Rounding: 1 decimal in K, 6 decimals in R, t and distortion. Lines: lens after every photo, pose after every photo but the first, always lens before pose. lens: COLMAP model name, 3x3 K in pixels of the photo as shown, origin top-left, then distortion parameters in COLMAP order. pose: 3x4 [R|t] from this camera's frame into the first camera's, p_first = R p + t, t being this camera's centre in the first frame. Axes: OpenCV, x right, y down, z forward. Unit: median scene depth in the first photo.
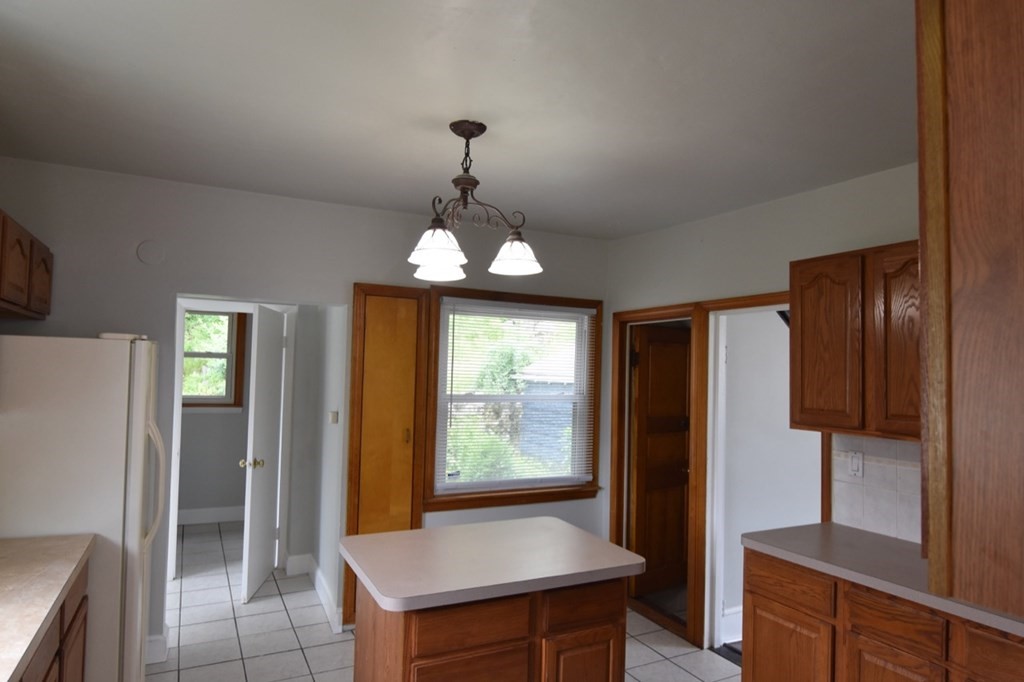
lens RADIAL K [[616.0, 0, 509.4], [0, 616.0, 342.6], [0, 0, 1]] dist [0.004537, -0.010641]
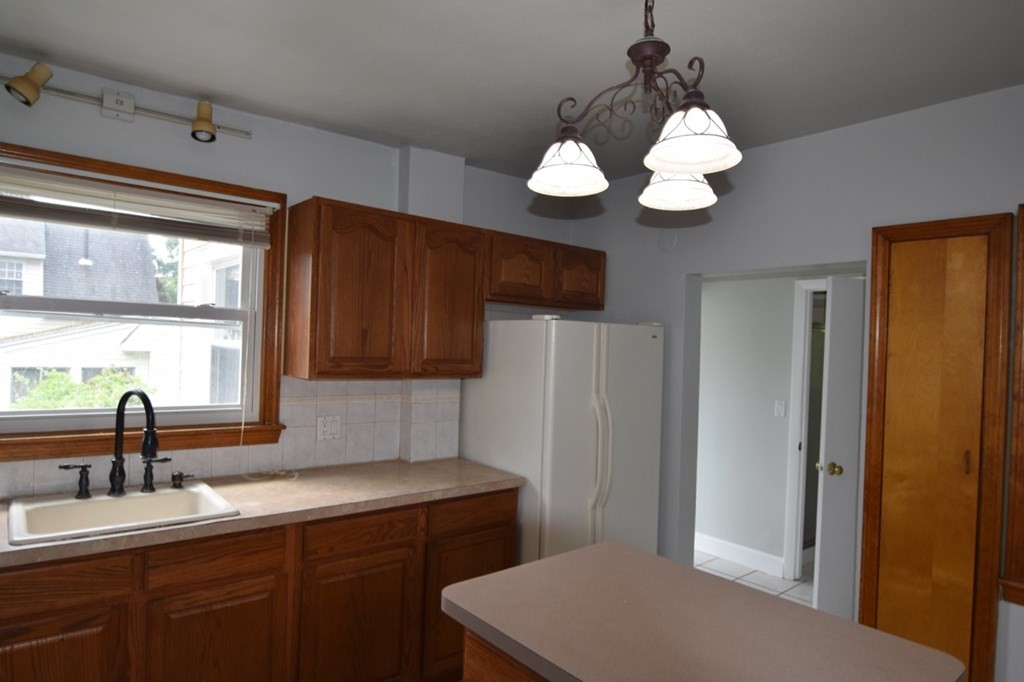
lens RADIAL K [[616.0, 0, 515.1], [0, 616.0, 347.8], [0, 0, 1]] dist [0.004537, -0.010641]
pose [[0.227386, -0.016411, -0.973666, 0.330304], [0.014375, 0.999806, -0.013495, 0.041401], [0.973699, -0.010928, 0.227578, 0.437278]]
